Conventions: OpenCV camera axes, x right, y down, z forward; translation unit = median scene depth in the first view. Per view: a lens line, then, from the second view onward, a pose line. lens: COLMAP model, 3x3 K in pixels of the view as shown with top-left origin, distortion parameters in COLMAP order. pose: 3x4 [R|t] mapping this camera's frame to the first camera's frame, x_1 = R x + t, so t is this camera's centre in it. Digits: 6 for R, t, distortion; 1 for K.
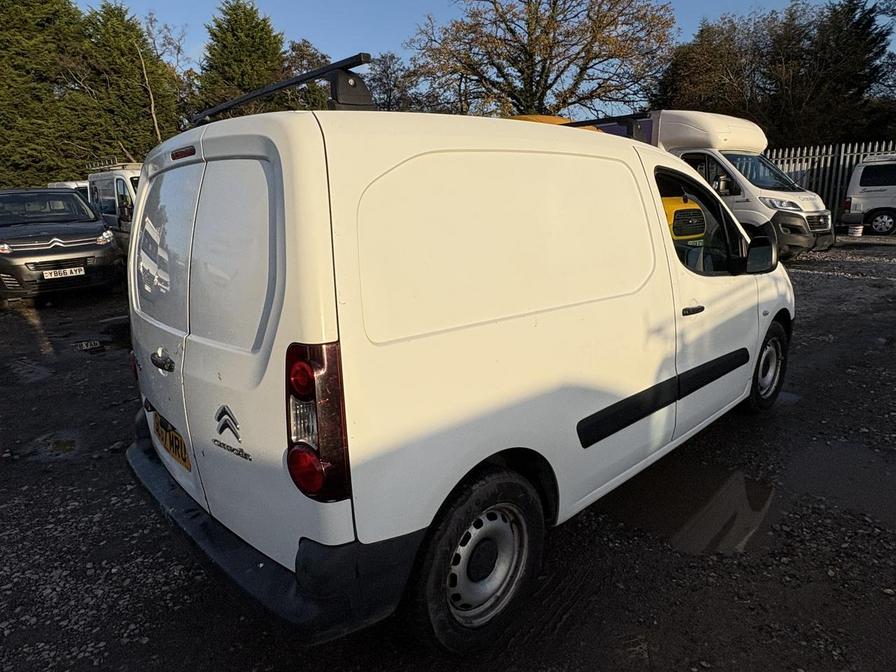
lens RADIAL K [[567.5, 0, 445.9], [0, 567.5, 327.3], [0, 0, 1]] dist [0.000586, 0.000559]
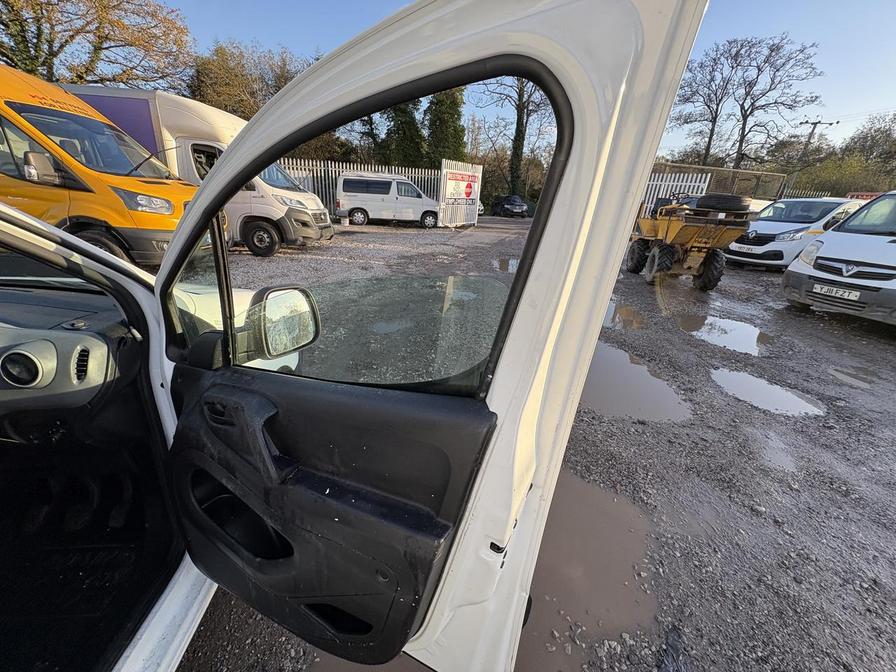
lens RADIAL K [[356.8, 0, 449.3], [0, 356.8, 335.2], [0, 0, 1]] dist [0.001684, -0.000337]
pose [[0.627960, -0.212440, 0.748689, 0.046725], [0.091453, 0.975500, 0.200092, -0.016615], [-0.772854, -0.057180, 0.632003, 0.064739]]
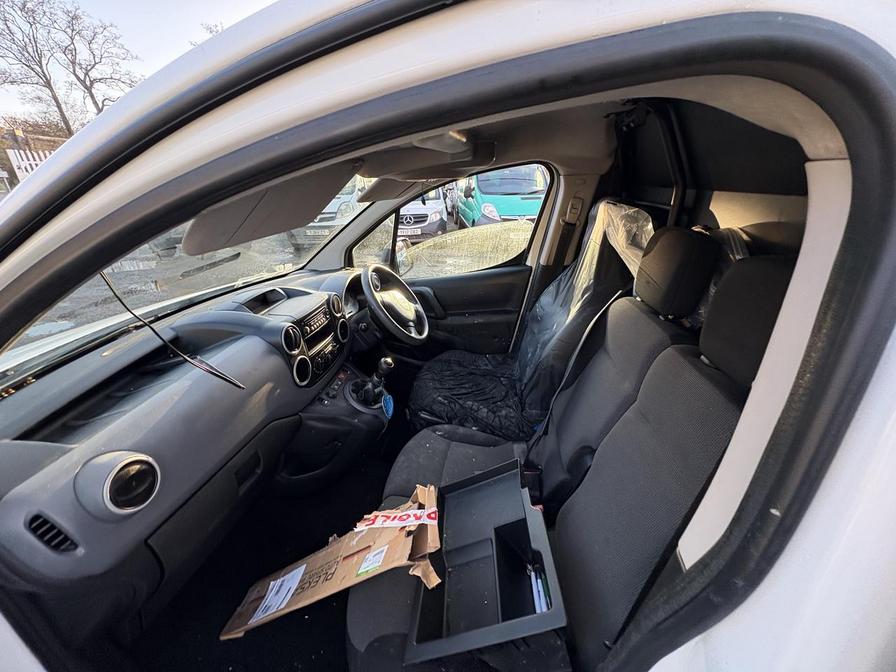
lens RADIAL K [[356.8, 0, 448.3], [0, 356.8, 335.5], [0, 0, 1]] dist [0.001684, -0.000337]
pose [[-0.631017, -0.255111, 0.732623, -0.002070], [0.215506, 0.849566, 0.481450, -0.029233], [-0.745235, 0.461688, -0.481112, 0.126046]]
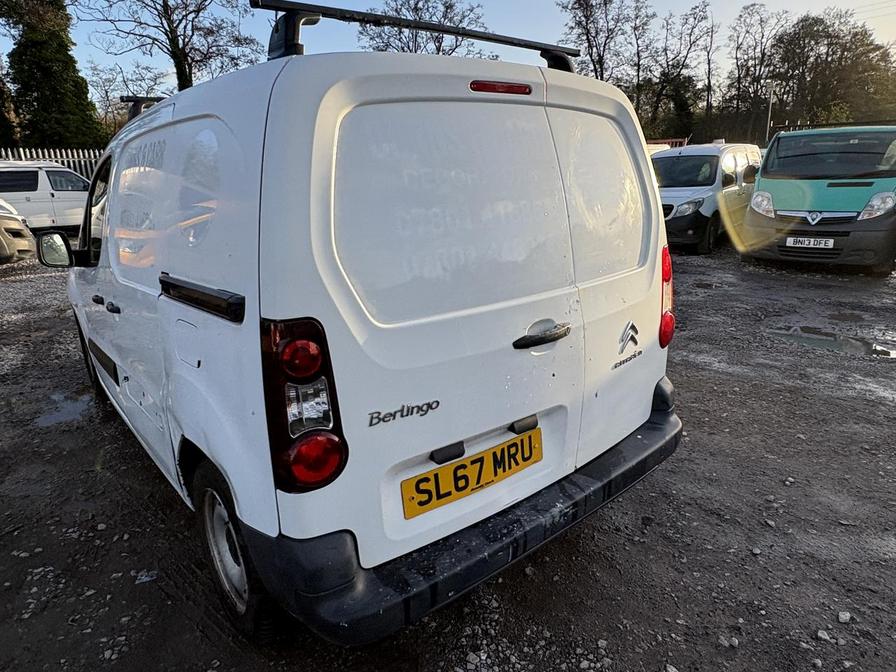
lens RADIAL K [[567.5, 0, 450.0], [0, 567.5, 329.8], [0, 0, 1]] dist [0.000586, 0.000559]
pose [[0.057507, -0.225327, 0.972584, -0.083838], [0.248320, 0.946809, 0.204673, -0.009817], [-0.966970, 0.229742, 0.110402, 0.065445]]
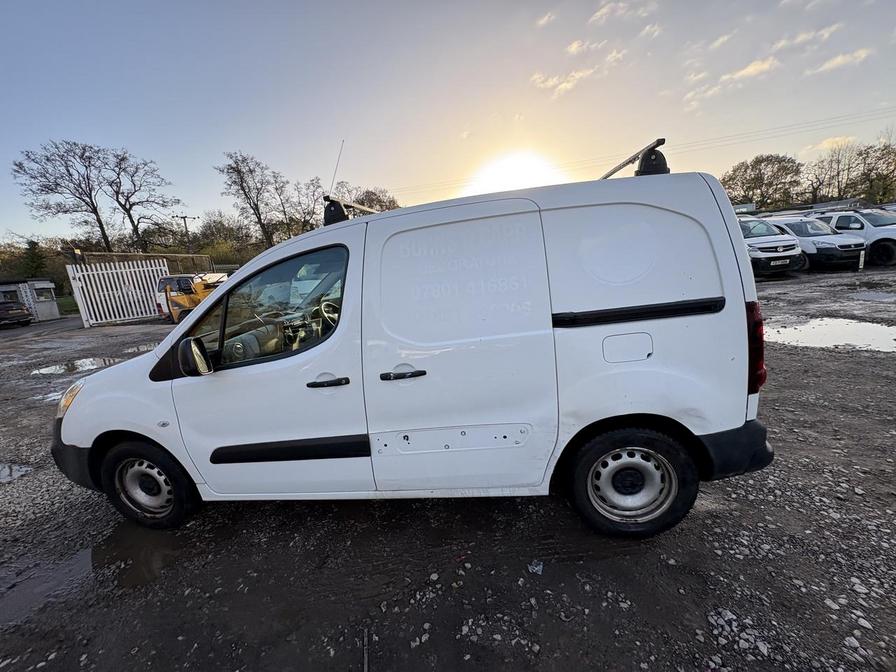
lens RADIAL K [[356.8, 0, 450.6], [0, 356.8, 334.3], [0, 0, 1]] dist [0.001684, -0.000337]
pose [[-0.634245, -0.054344, 0.771220, -0.056833], [0.294145, 0.905549, 0.305711, -0.028648], [-0.714991, 0.420746, -0.558355, 0.140686]]
